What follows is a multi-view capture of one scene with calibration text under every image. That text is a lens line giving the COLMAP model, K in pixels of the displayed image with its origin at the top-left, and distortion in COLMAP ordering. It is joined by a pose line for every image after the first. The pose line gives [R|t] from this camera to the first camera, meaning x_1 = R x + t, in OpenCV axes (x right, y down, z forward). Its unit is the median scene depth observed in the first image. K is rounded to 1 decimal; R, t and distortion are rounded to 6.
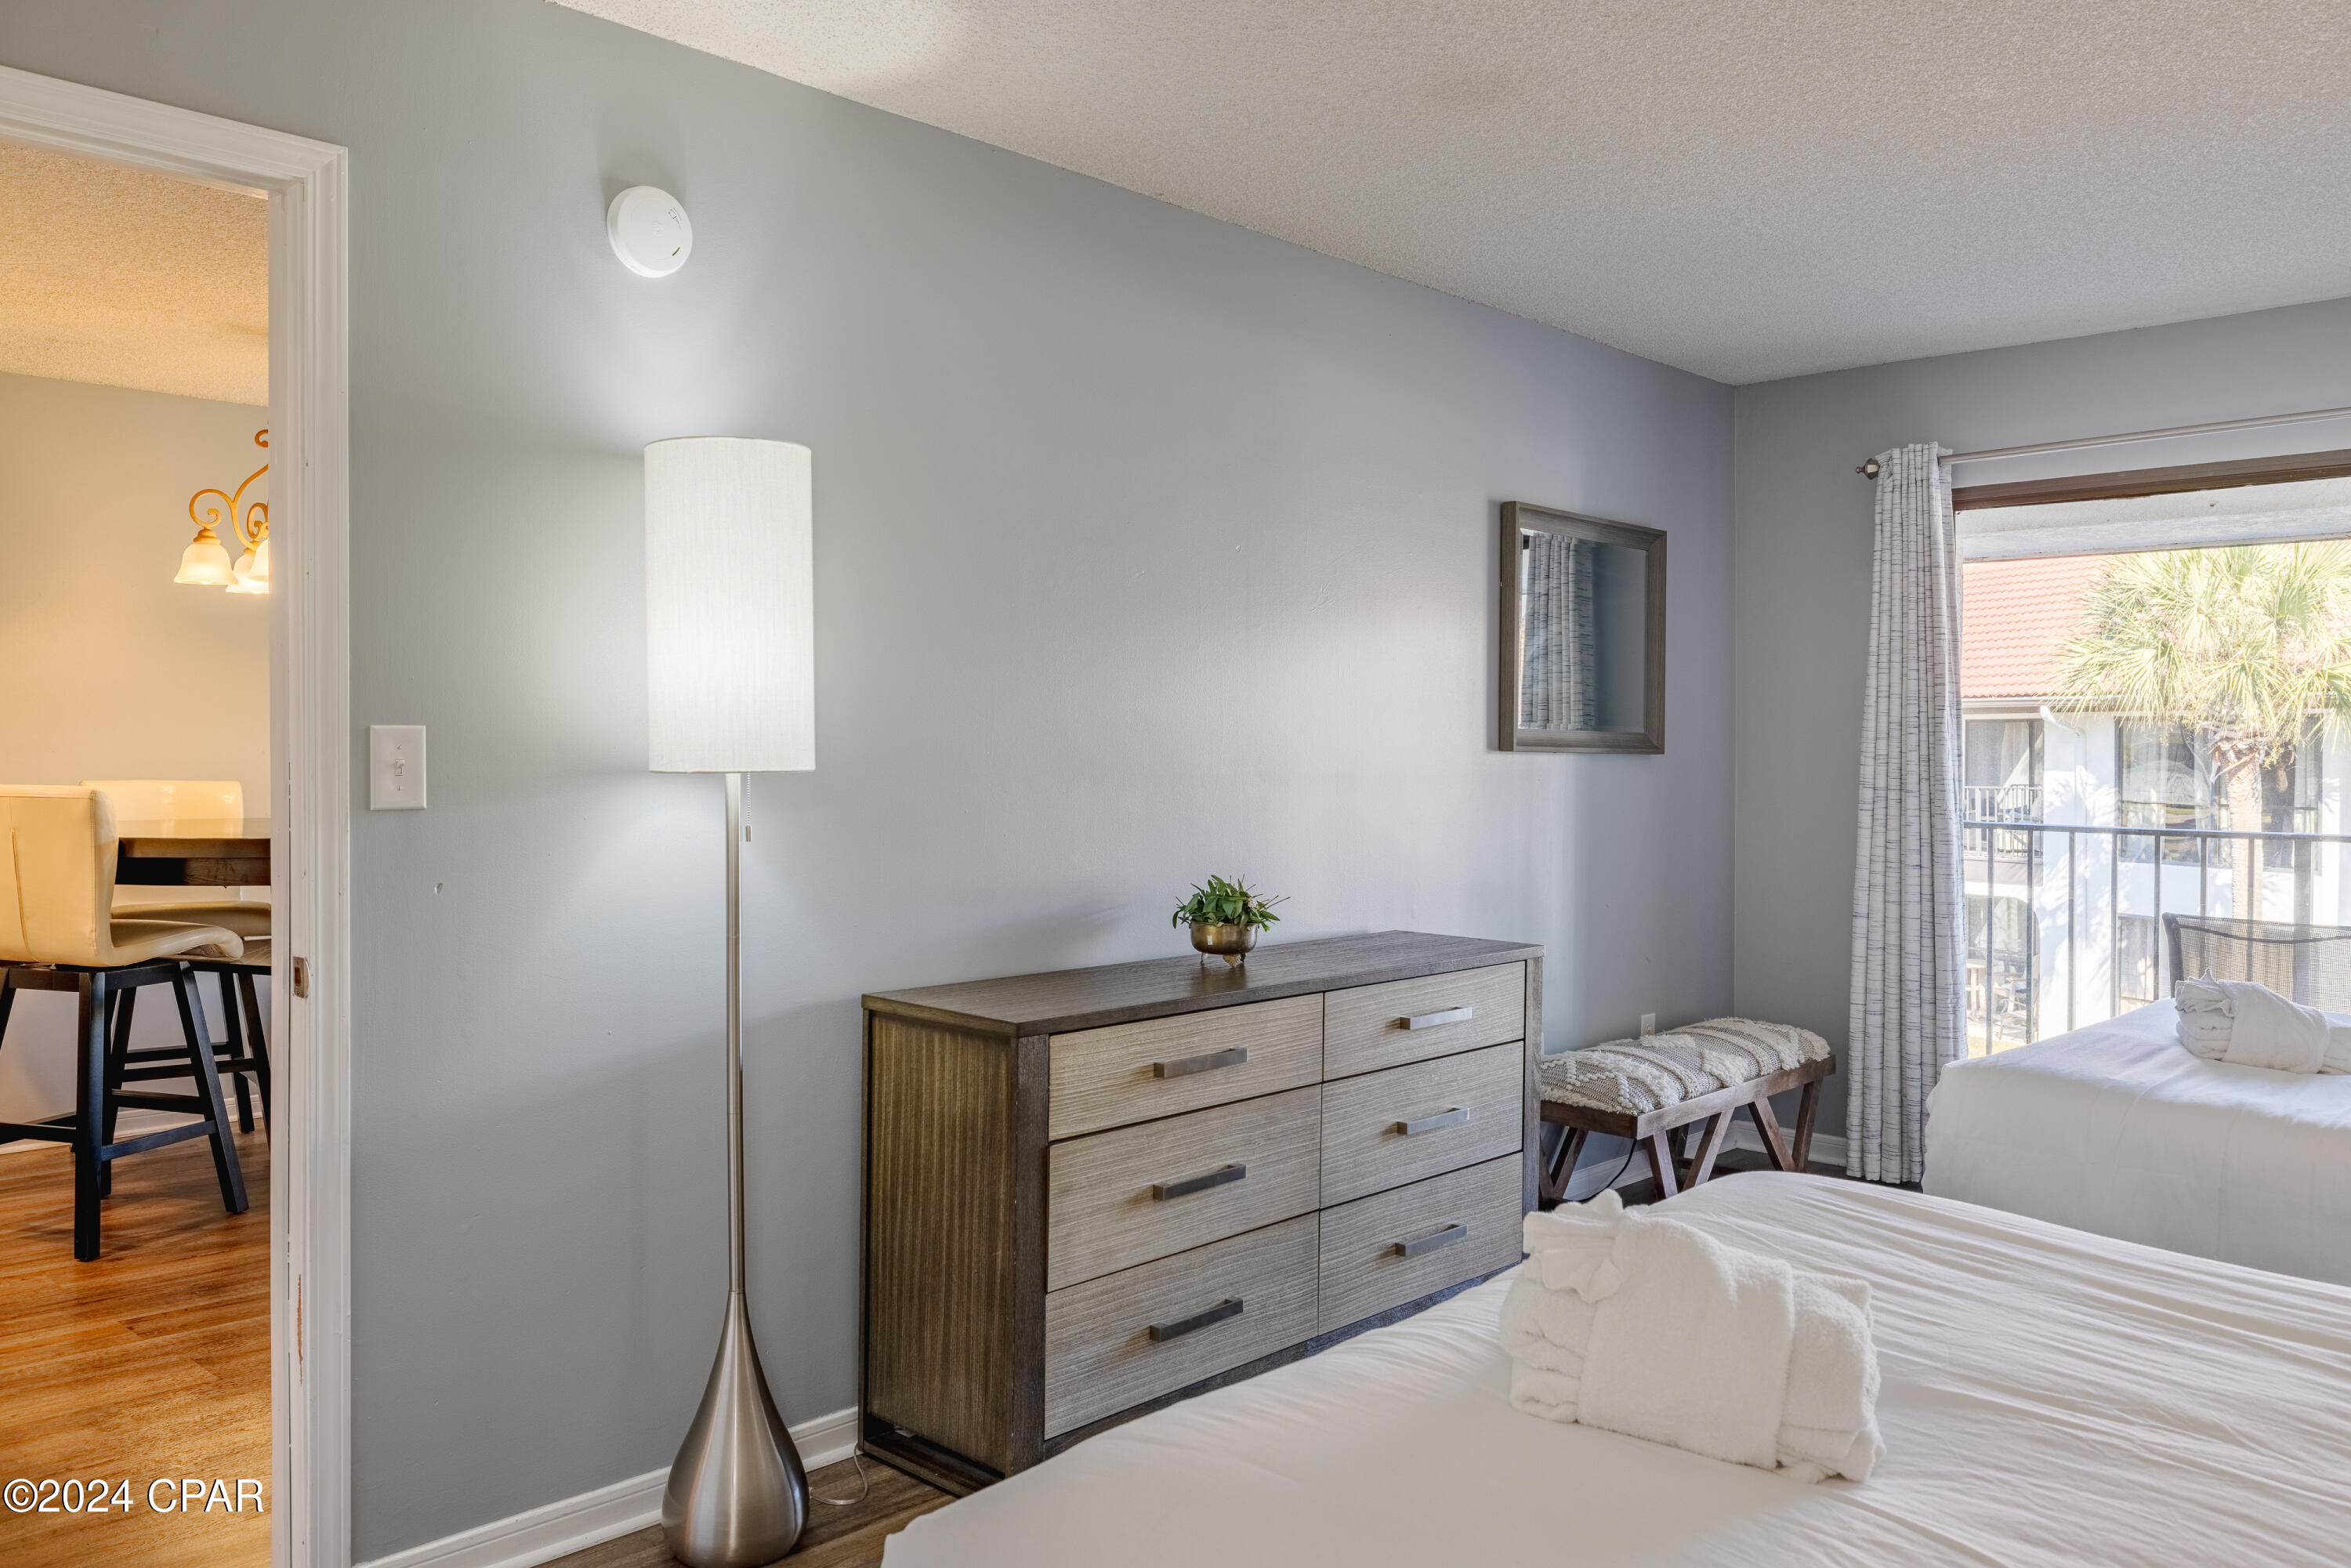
lens RADIAL K [[1767.4, 0, 1201.1], [0, 1767.4, 764.3], [0, 0, 1]] dist [-0.003501, 0.007996]
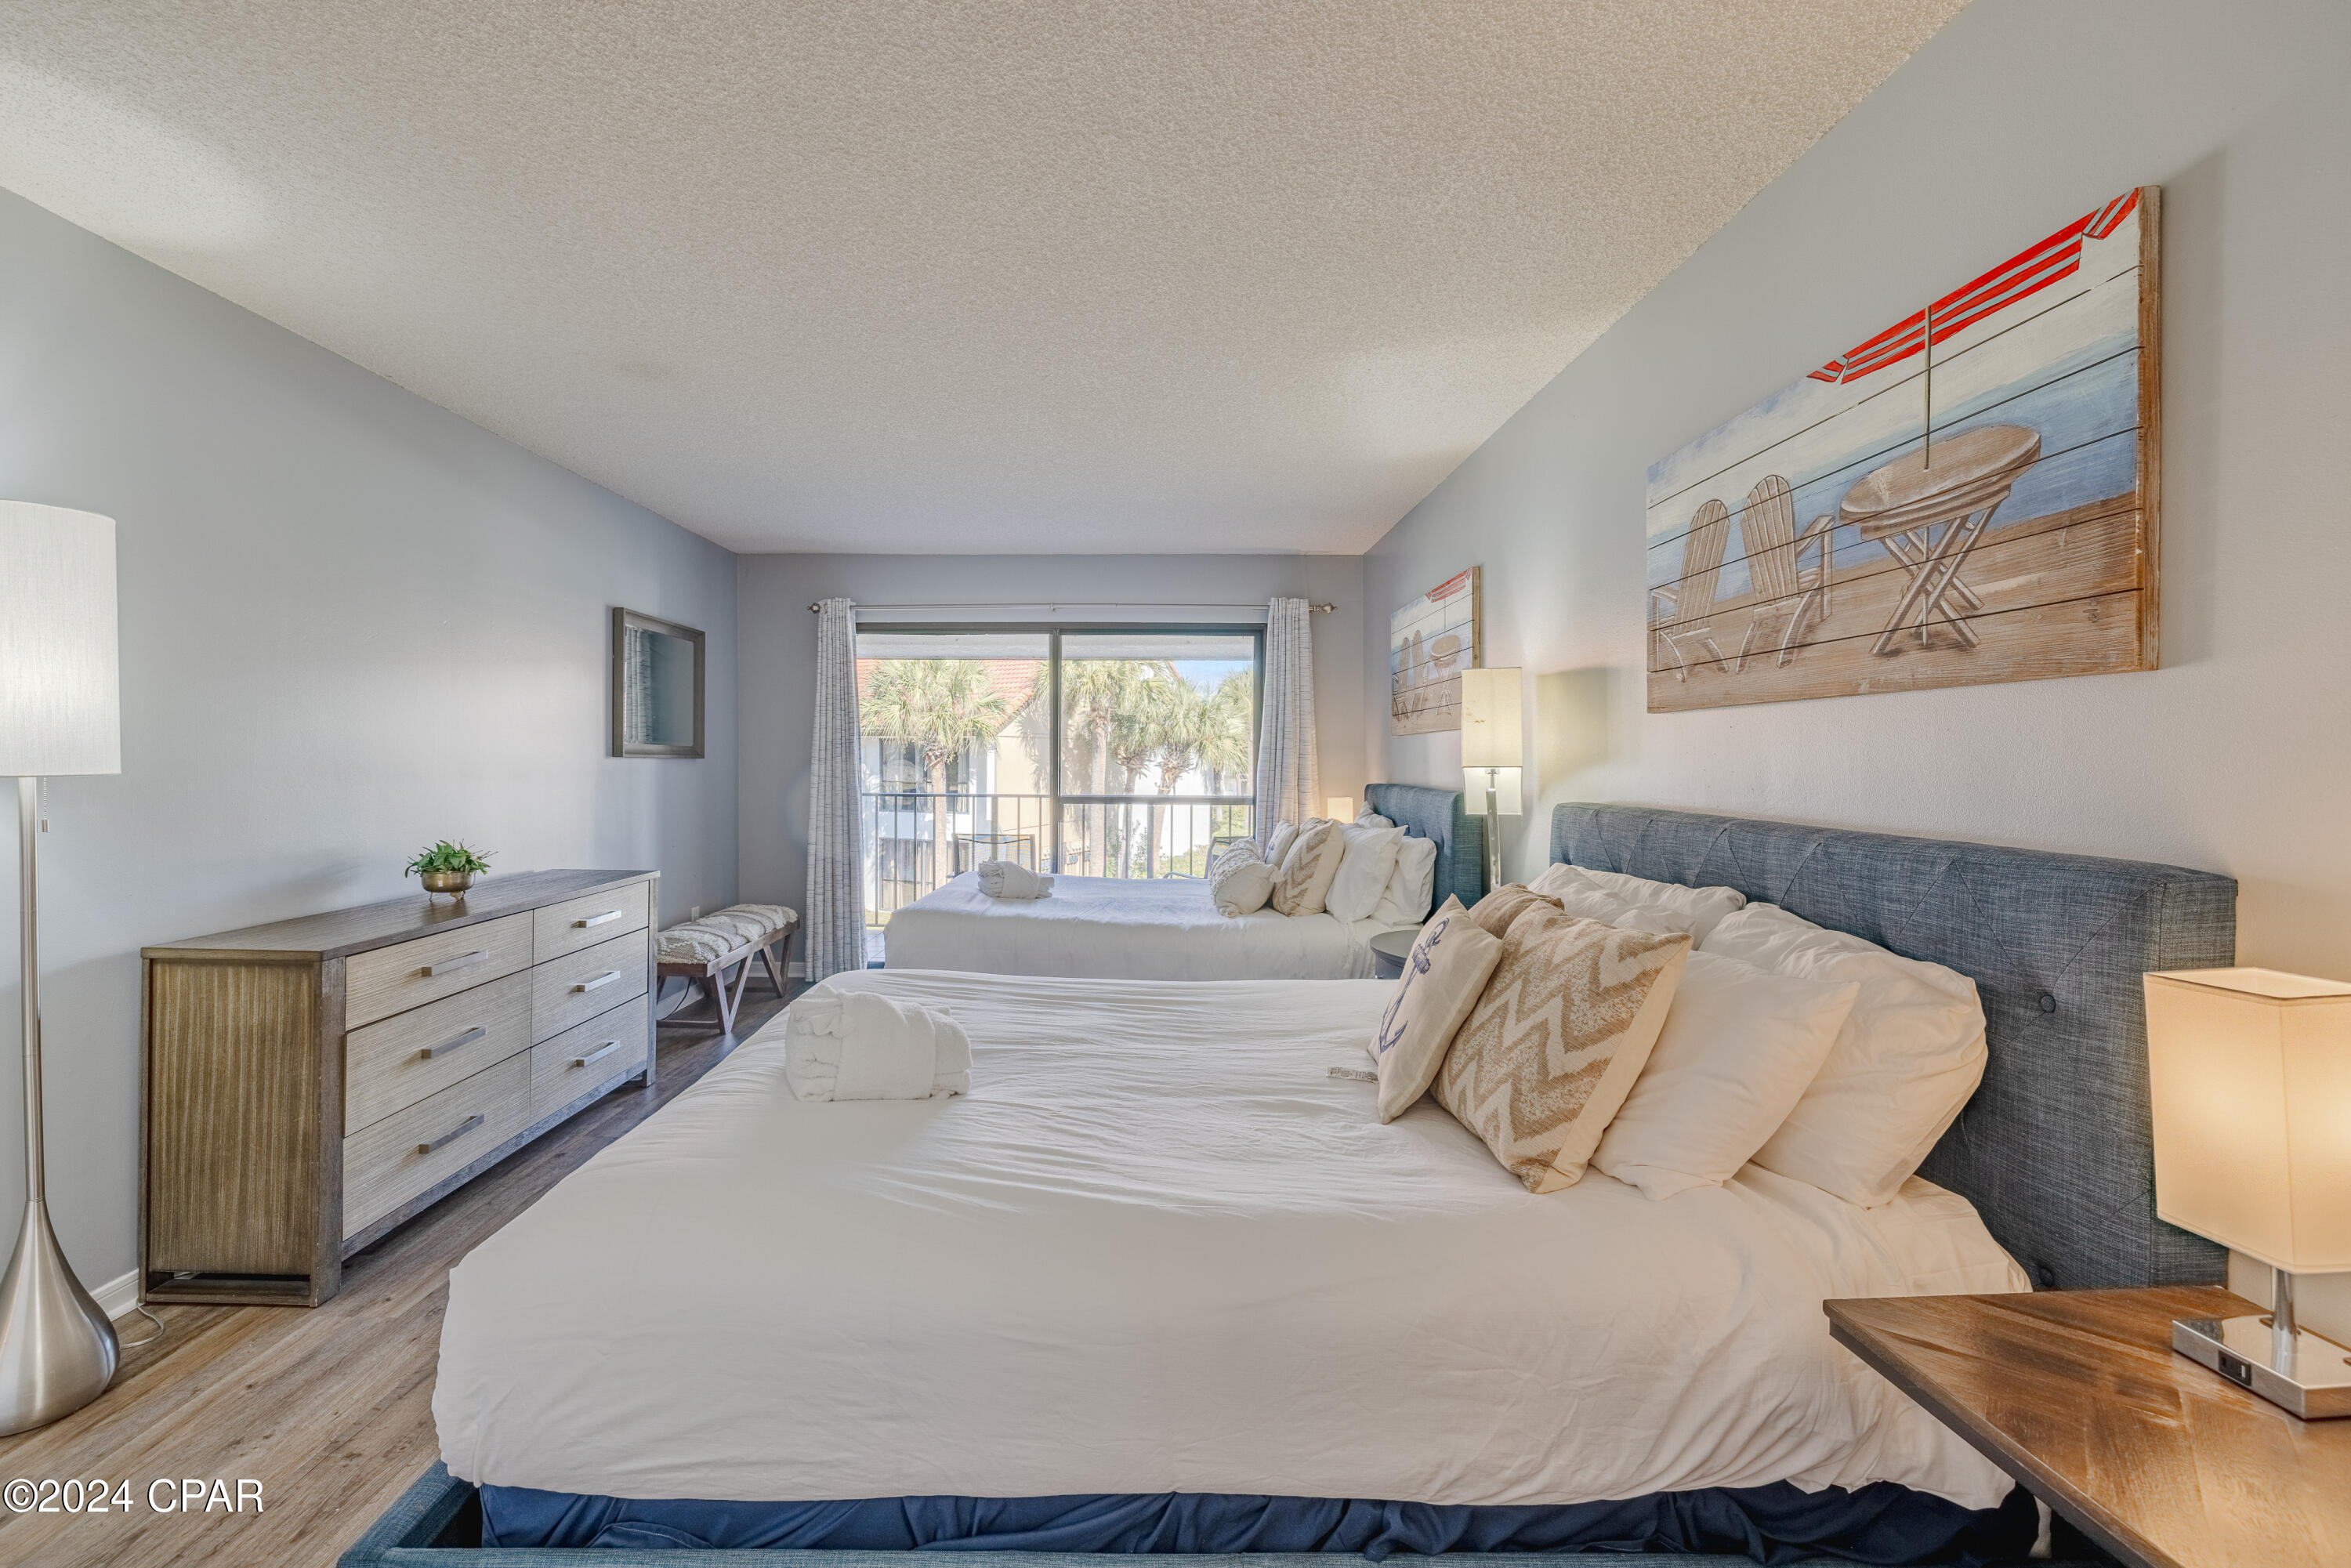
lens RADIAL K [[981.6, 0, 1136.2], [0, 981.6, 759.8], [0, 0, 1]] dist [0.001637, -0.000760]
pose [[0.734666, -0.003324, 0.678421, -0.102223], [0.005409, 0.999985, -0.000958, -0.001304], [-0.678408, 0.004373, 0.734673, -0.012254]]
